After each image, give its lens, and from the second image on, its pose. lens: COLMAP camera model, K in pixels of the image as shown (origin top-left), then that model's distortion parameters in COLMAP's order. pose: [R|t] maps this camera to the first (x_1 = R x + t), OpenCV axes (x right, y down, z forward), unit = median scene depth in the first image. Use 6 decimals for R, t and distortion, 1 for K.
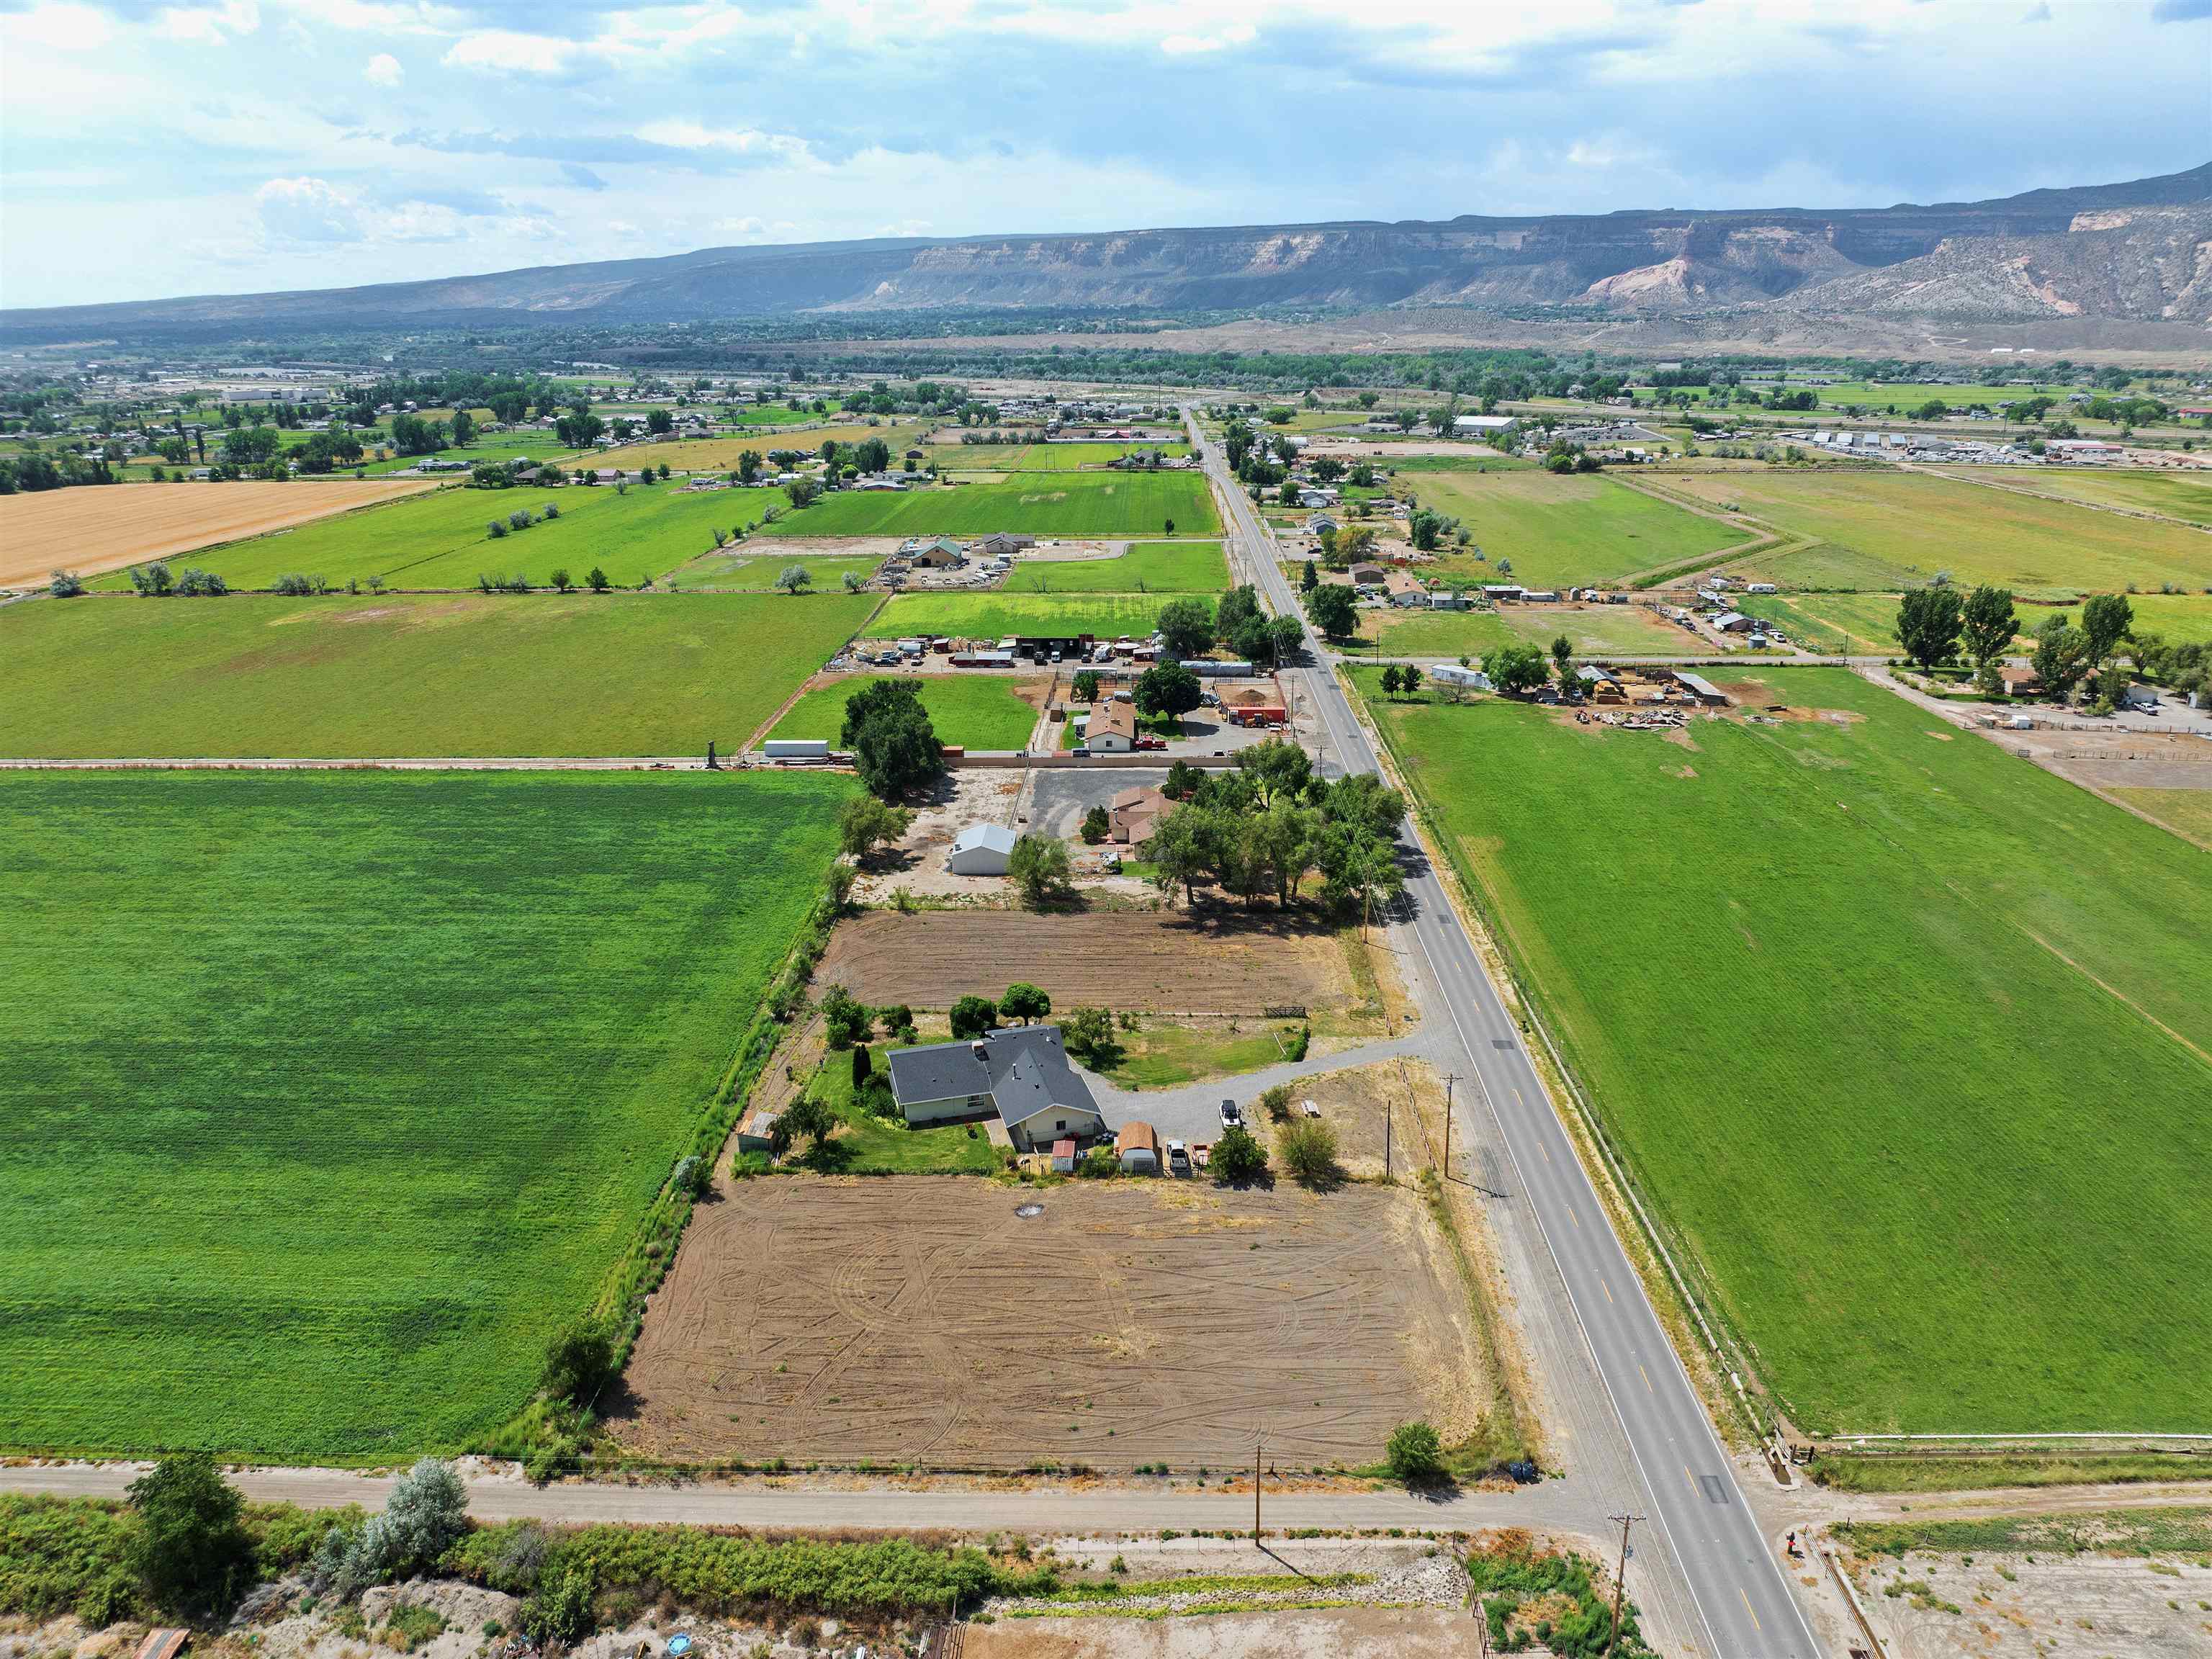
lens RADIAL K [[1532.0, 0, 1106.9], [0, 1532.0, 872.9], [0, 0, 1]] dist [-0.033147, 0.006630]
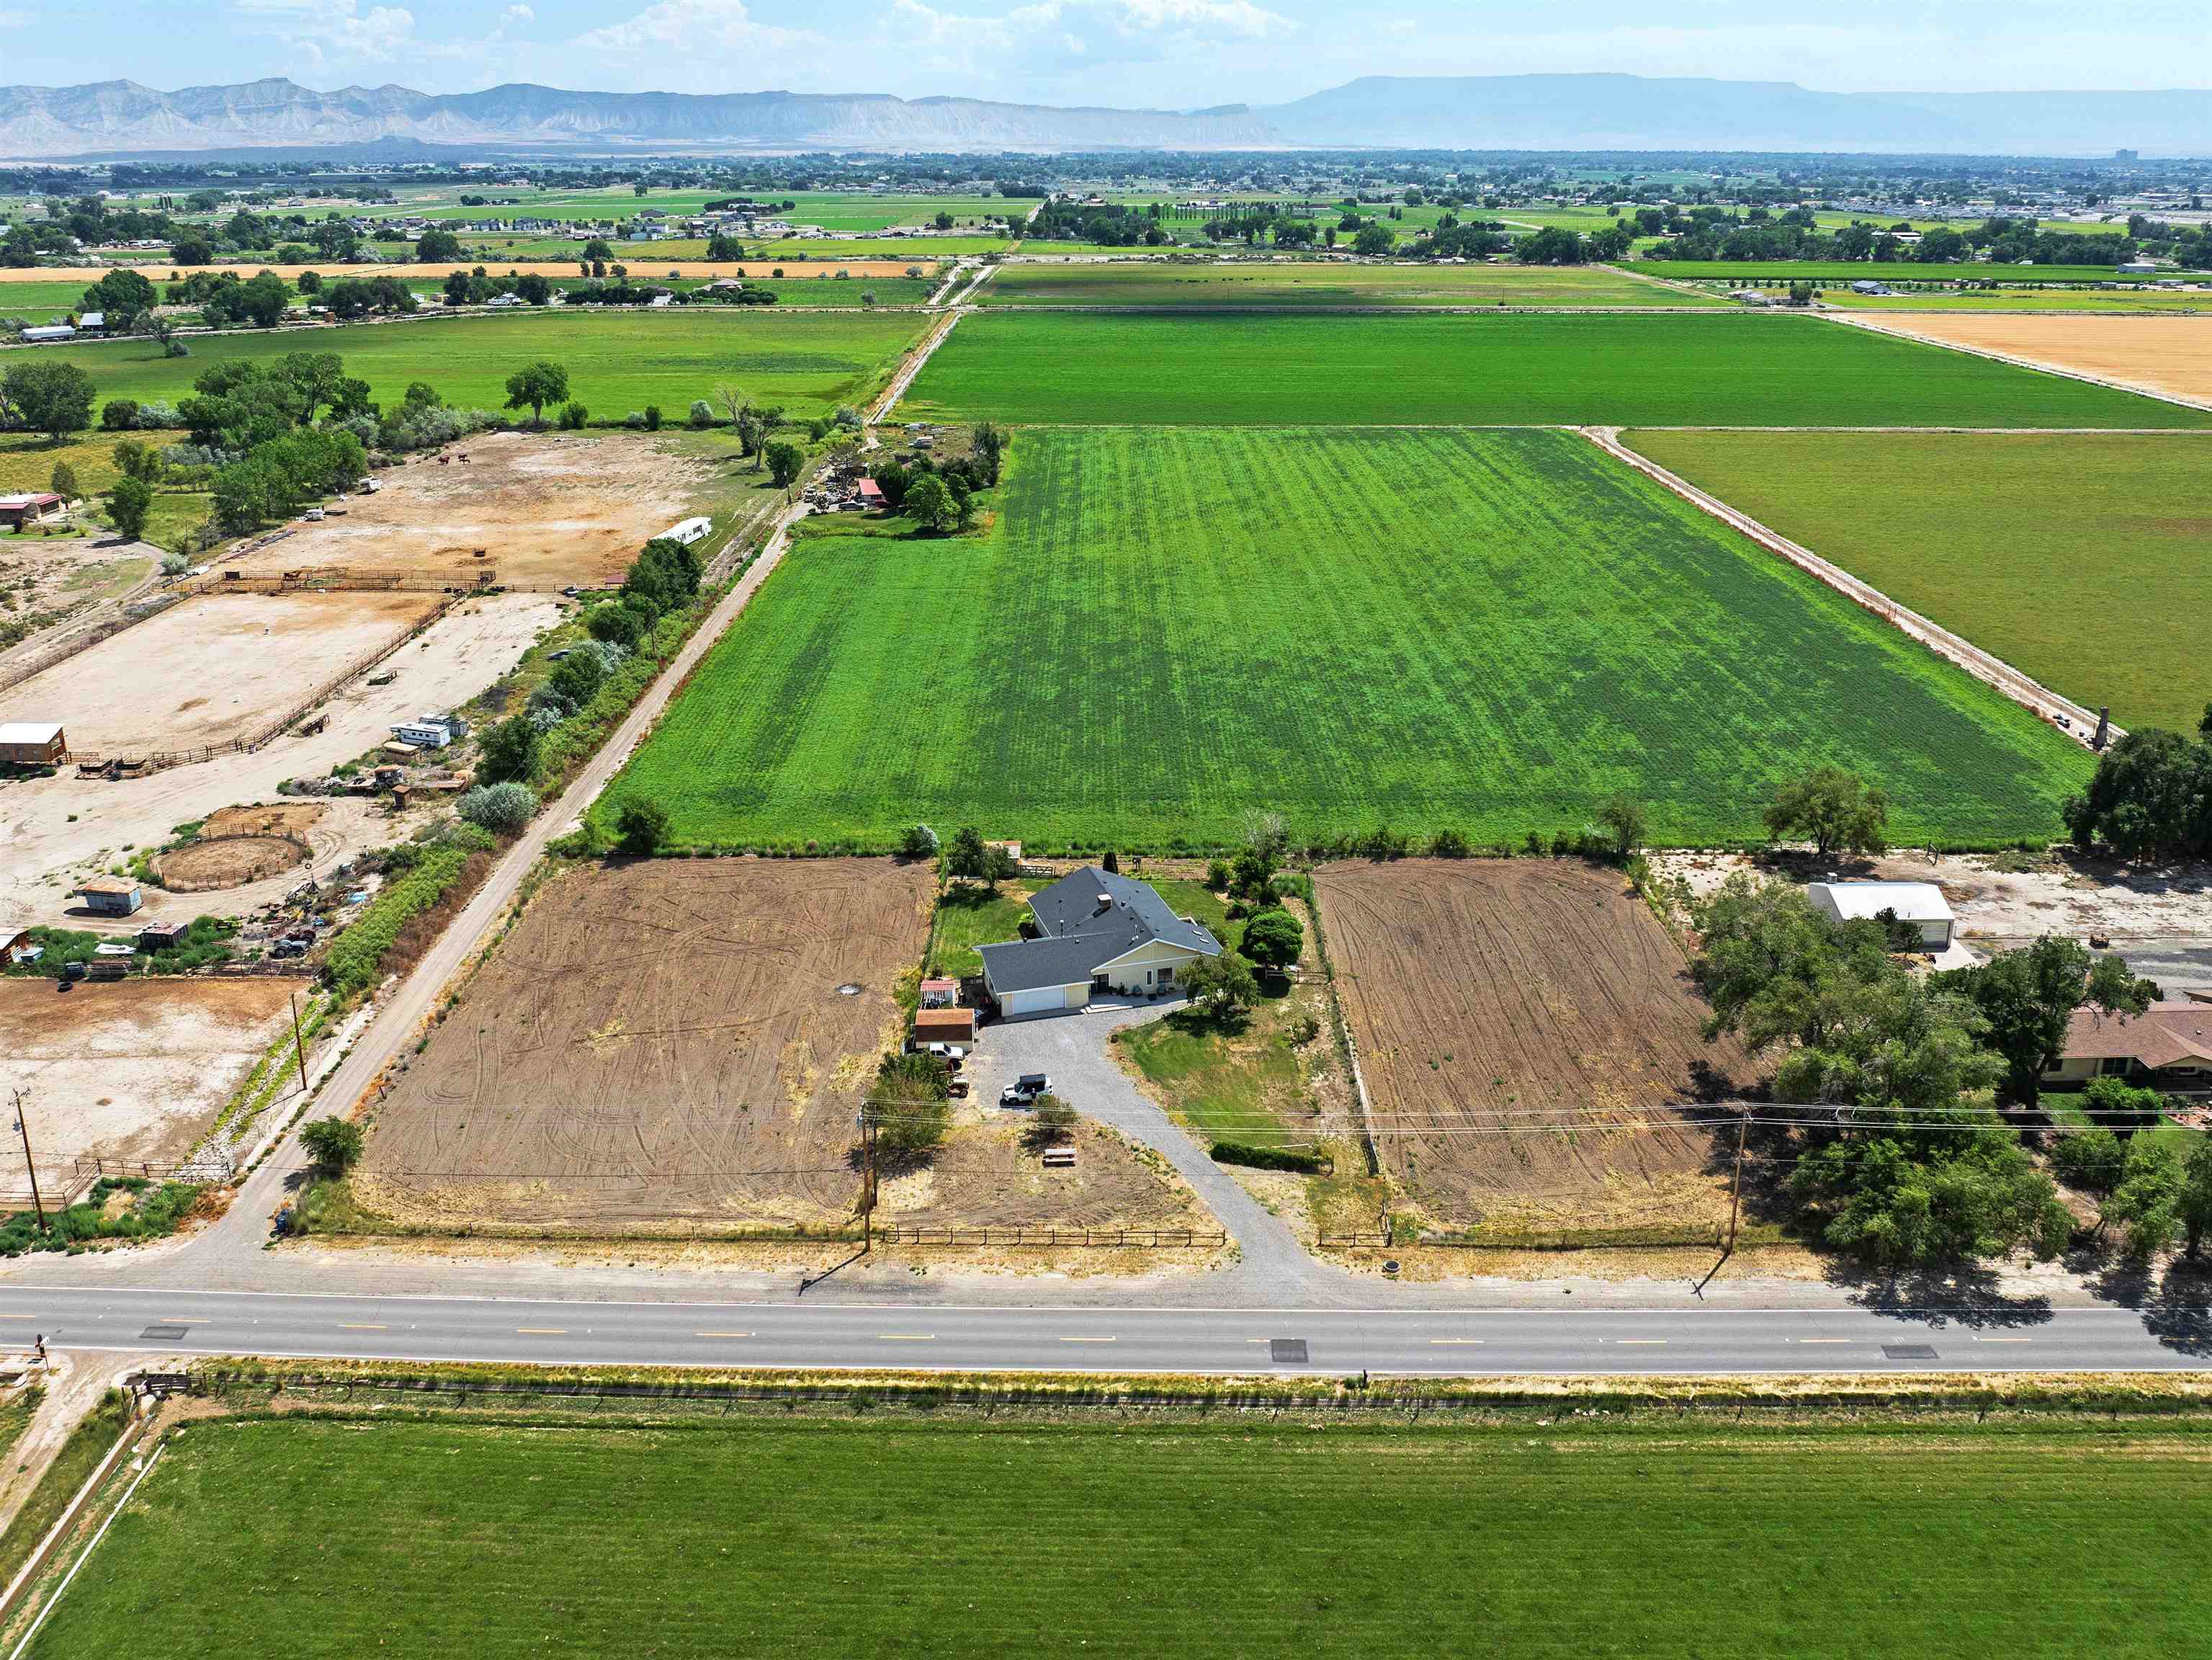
lens RADIAL K [[1747.4, 0, 1095.1], [0, 1747.4, 830.1], [0, 0, 1]] dist [-0.021838, 0.006269]
pose [[0.024889, 0.369543, -0.928880, 0.675281], [-0.340316, 0.876804, 0.339706, -0.211458], [0.939982, 0.307658, 0.147584, 0.682598]]
